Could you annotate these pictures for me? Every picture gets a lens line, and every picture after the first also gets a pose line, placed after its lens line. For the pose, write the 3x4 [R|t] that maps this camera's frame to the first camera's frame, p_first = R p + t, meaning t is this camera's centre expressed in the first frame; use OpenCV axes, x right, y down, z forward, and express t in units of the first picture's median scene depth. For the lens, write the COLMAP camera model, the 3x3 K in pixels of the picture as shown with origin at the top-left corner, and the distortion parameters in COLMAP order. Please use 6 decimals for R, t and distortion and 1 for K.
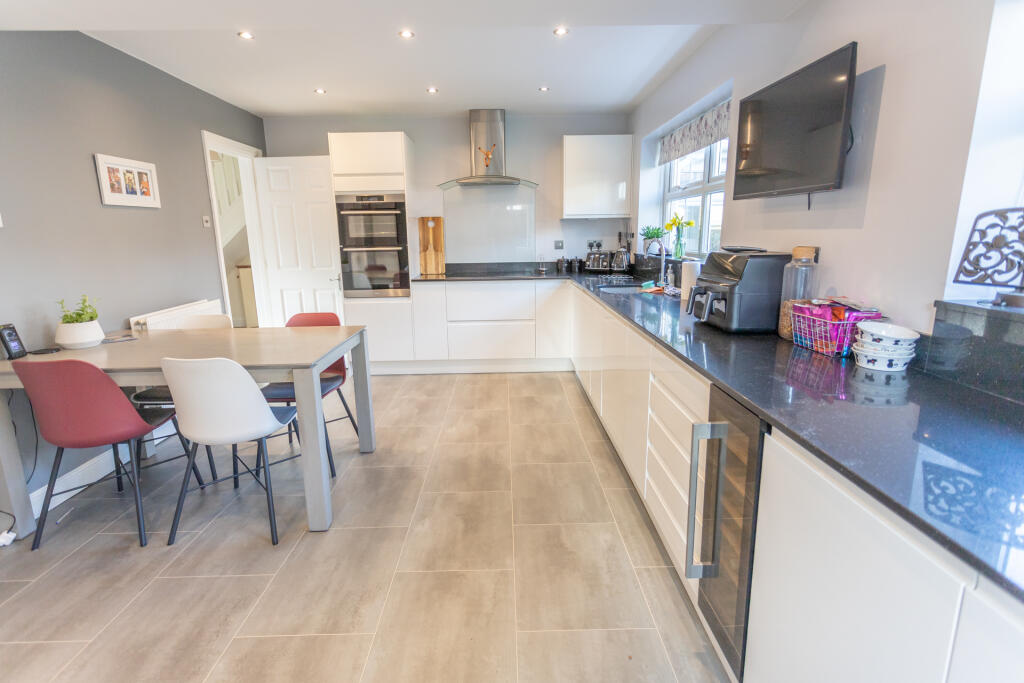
lens RADIAL K [[487.0, 0, 511.1], [0, 487.0, 336.3], [0, 0, 1]] dist [0.001100, 0.000125]
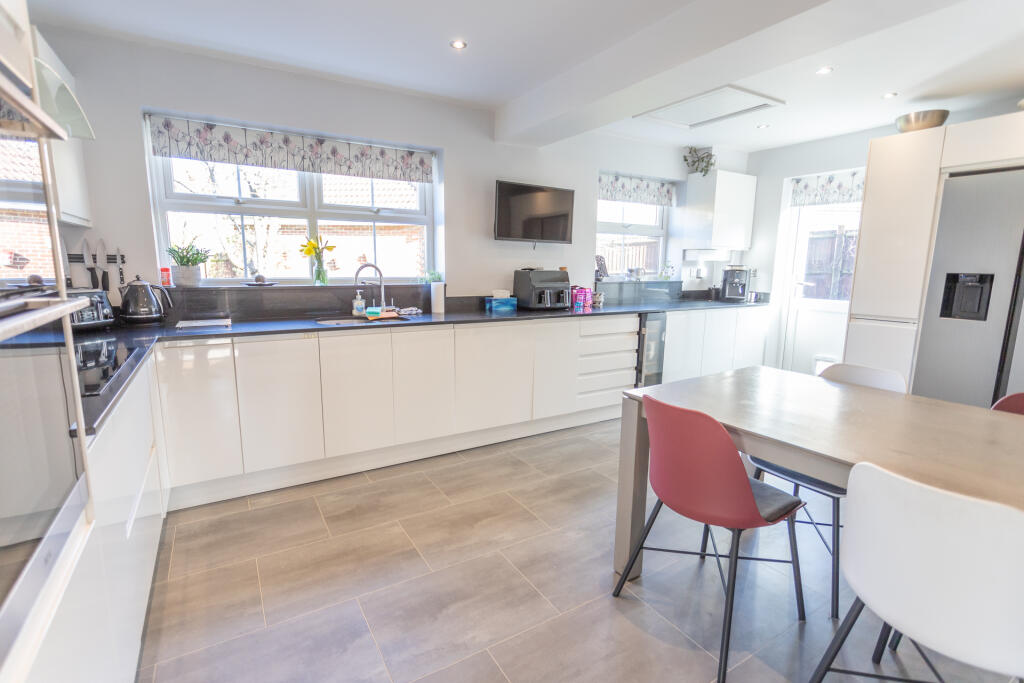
lens RADIAL K [[487.0, 0, 511.2], [0, 487.0, 344.2], [0, 0, 1]] dist [0.001100, 0.000125]
pose [[-0.504153, -0.121527, 0.855021, -0.650212], [0.183549, 0.952352, 0.243589, -0.214179], [-0.843883, 0.279745, -0.457825, 1.200226]]
